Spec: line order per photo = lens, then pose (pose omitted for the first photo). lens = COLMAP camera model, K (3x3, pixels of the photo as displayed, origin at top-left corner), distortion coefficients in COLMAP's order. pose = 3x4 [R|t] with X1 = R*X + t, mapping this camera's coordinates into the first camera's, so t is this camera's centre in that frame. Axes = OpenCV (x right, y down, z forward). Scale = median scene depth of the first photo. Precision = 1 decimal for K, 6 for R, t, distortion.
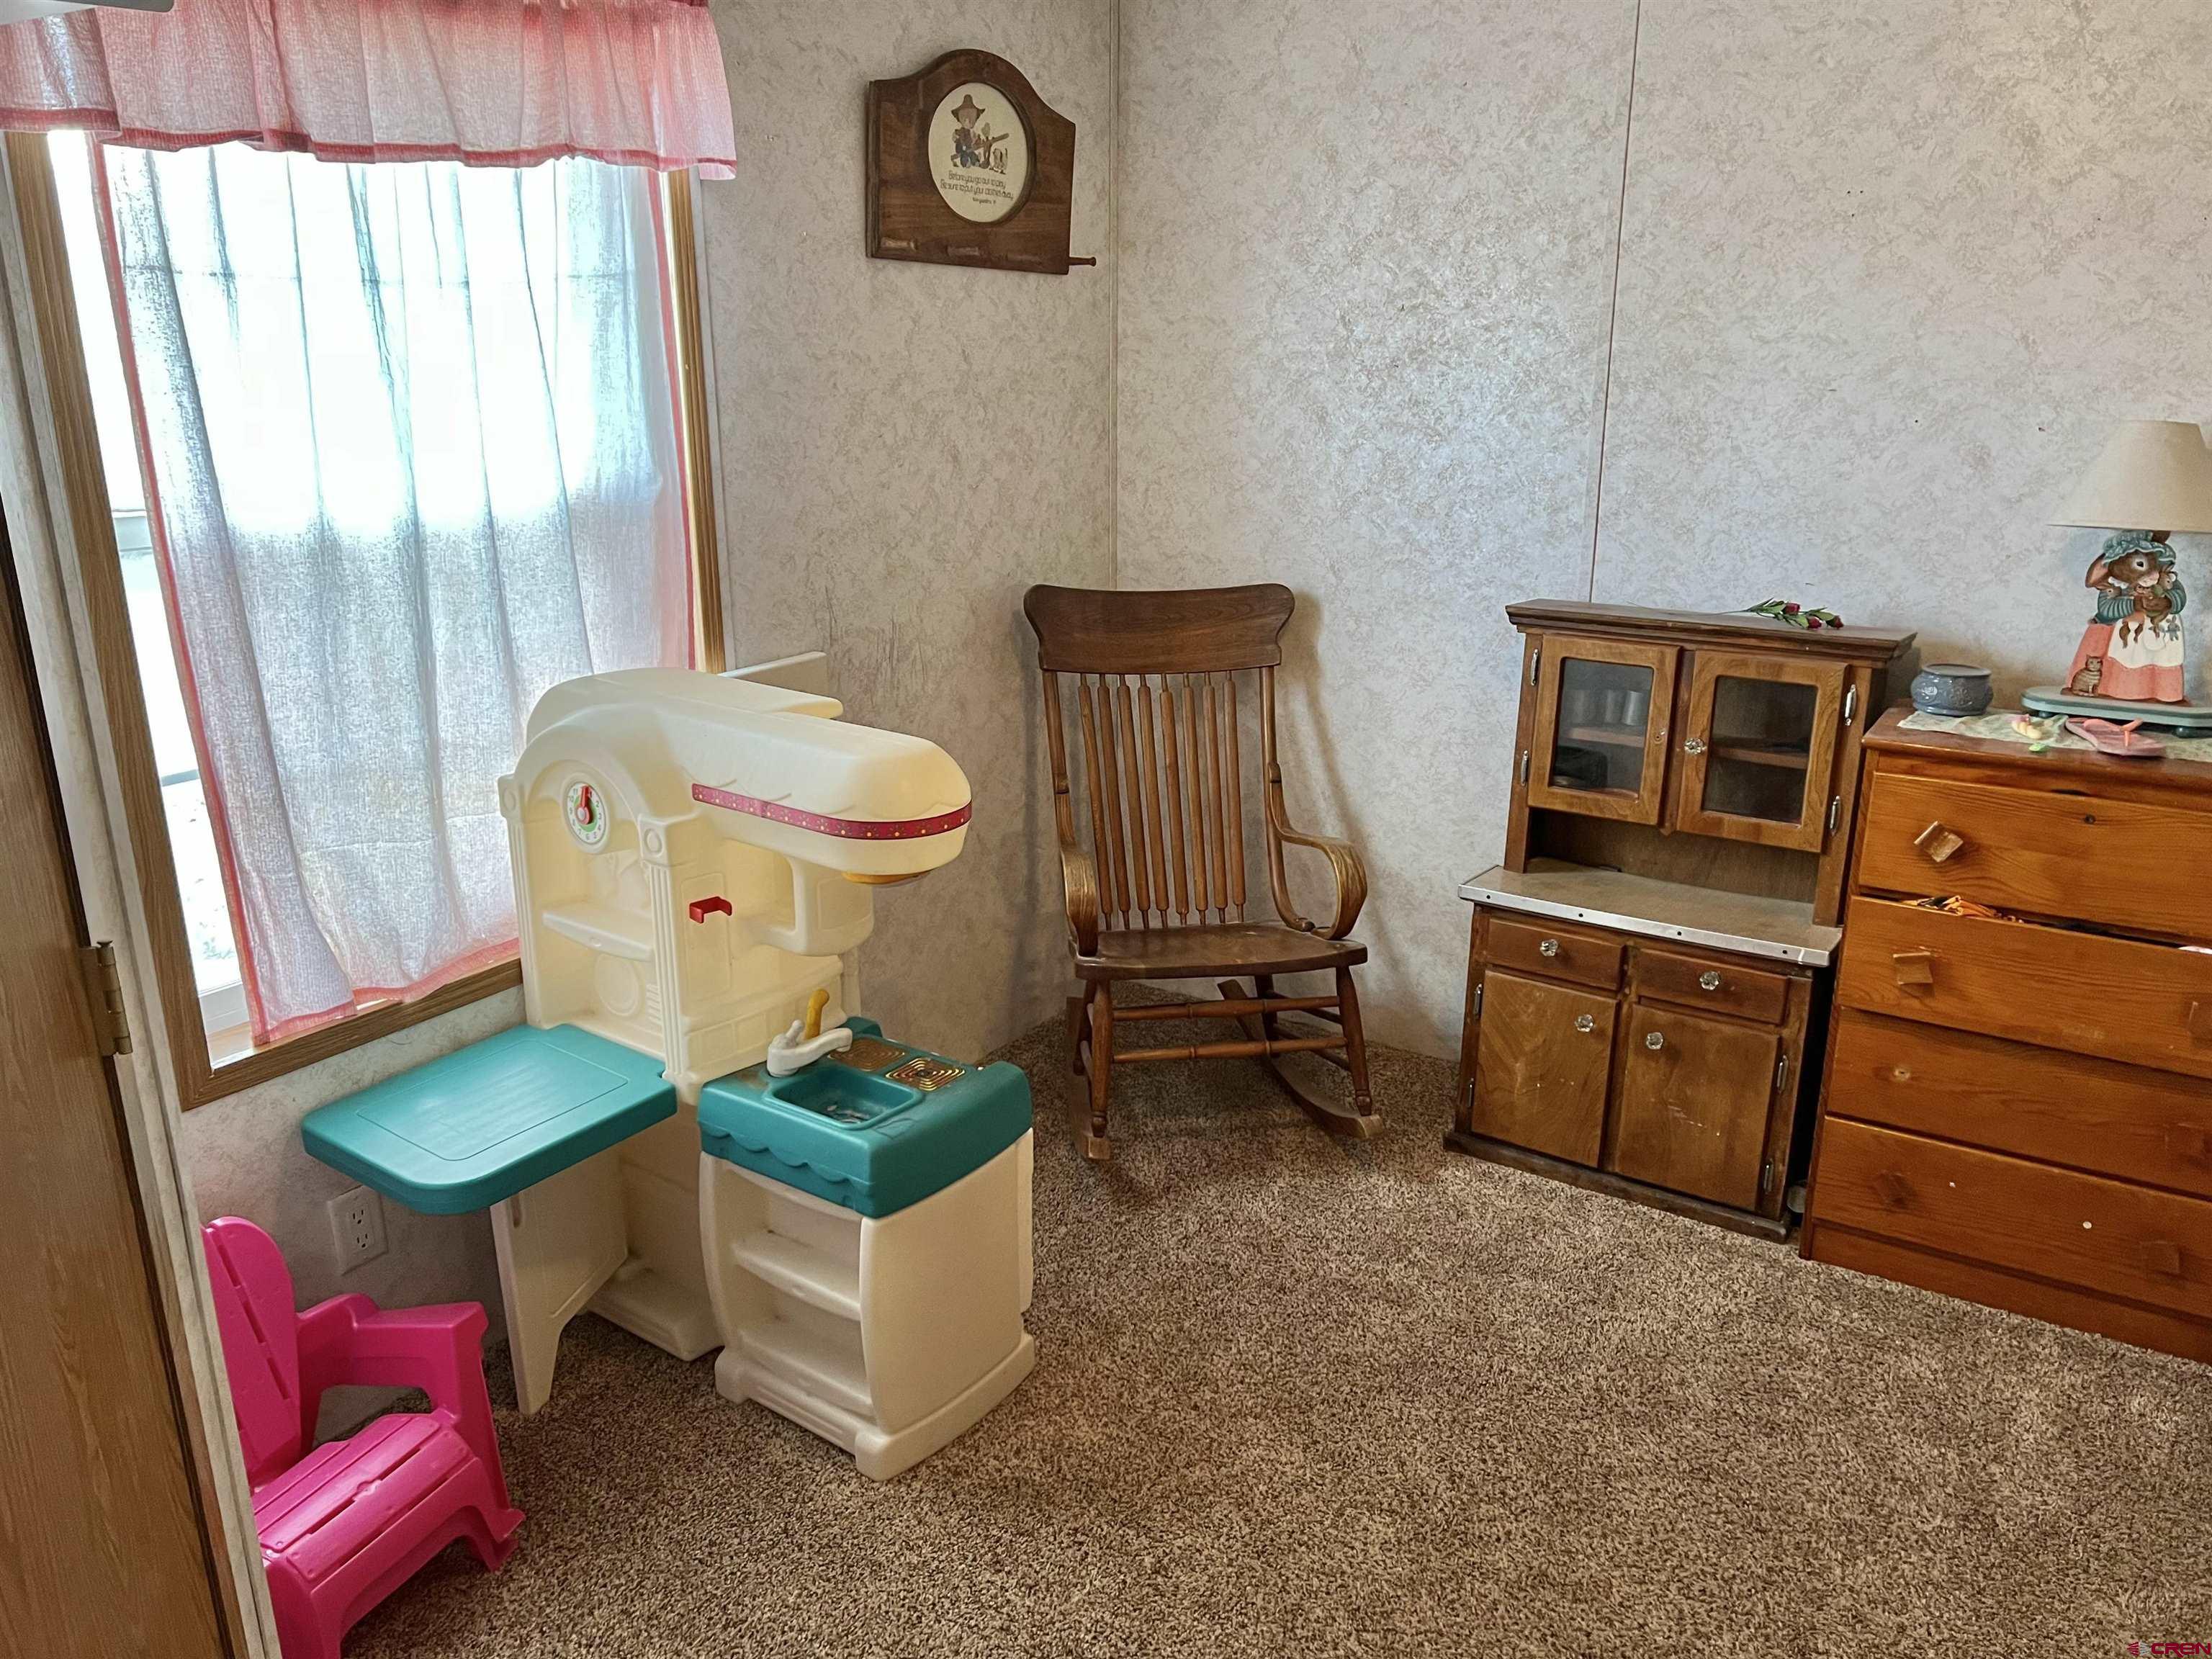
lens RADIAL K [[1642.8, 0, 1106.0], [0, 1642.8, 829.5], [0, 0, 1]] dist [0.050662, -0.039621]
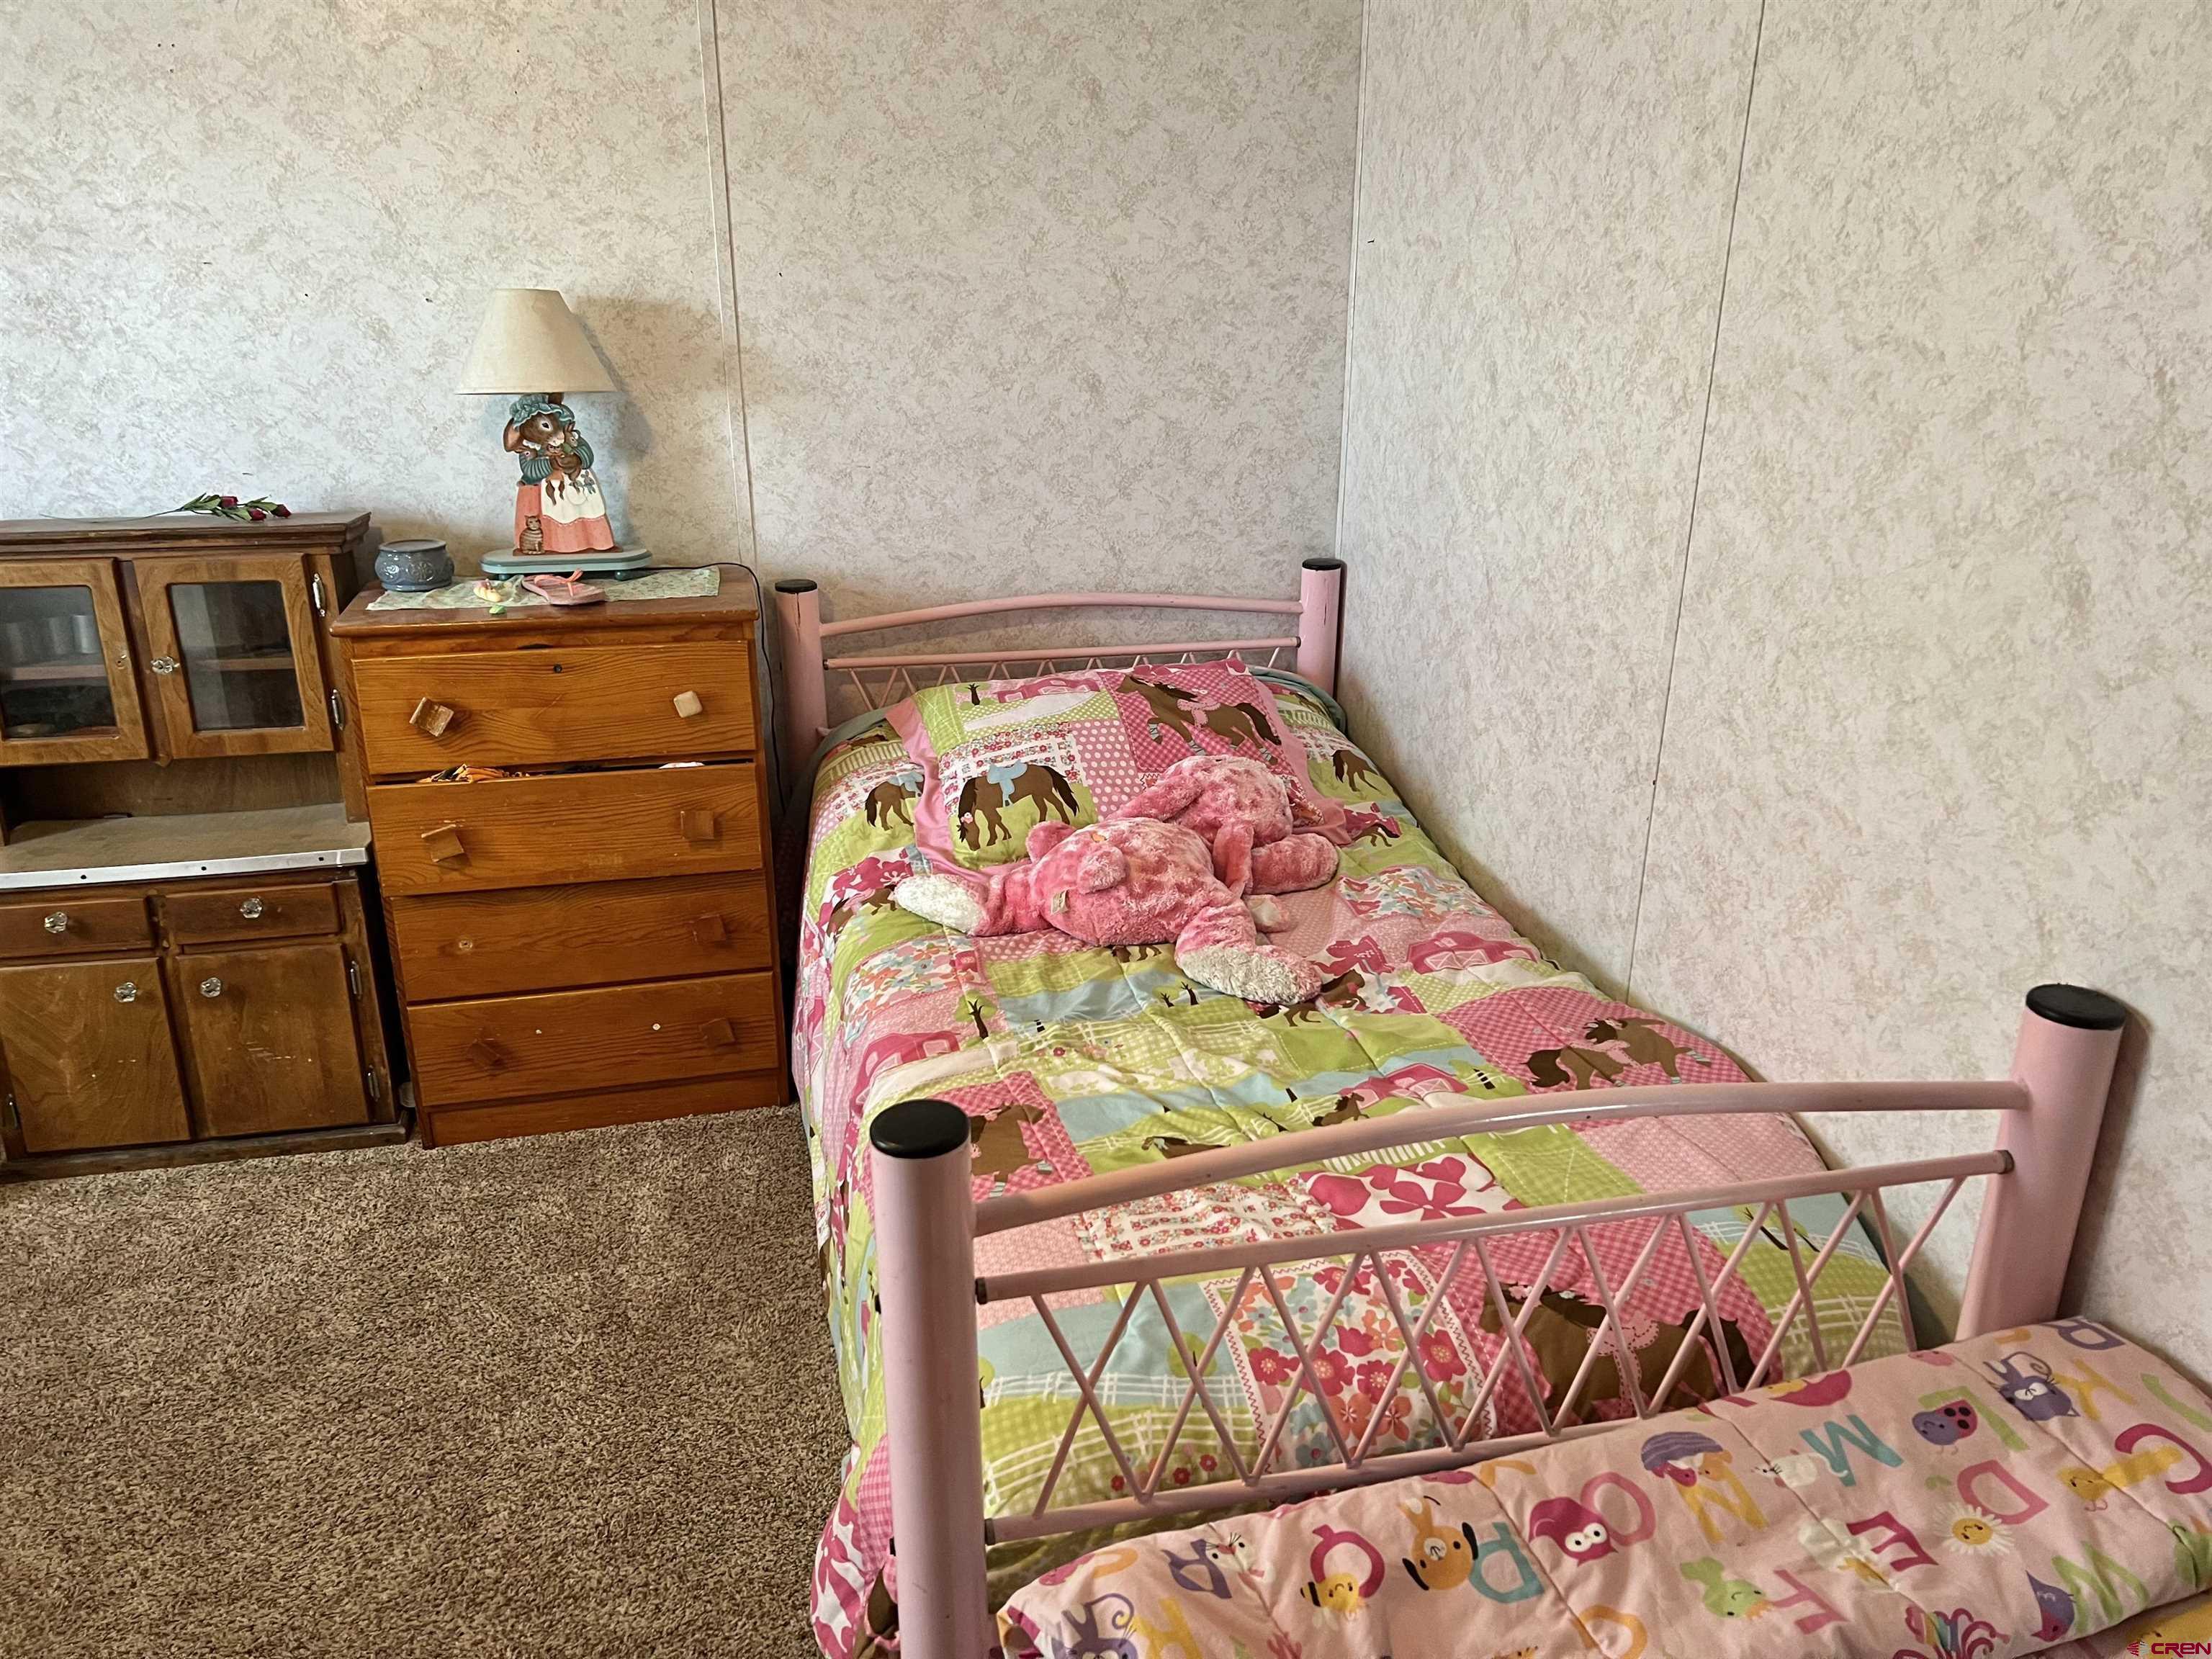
lens RADIAL K [[1642.8, 0, 1106.0], [0, 1642.8, 829.5], [0, 0, 1]] dist [0.050662, -0.039621]
pose [[0.717196, -0.248597, 0.651022, 0.114552], [0.204908, 0.968137, 0.143953, 0.012217], [-0.666065, 0.030157, 0.745284, -0.024542]]
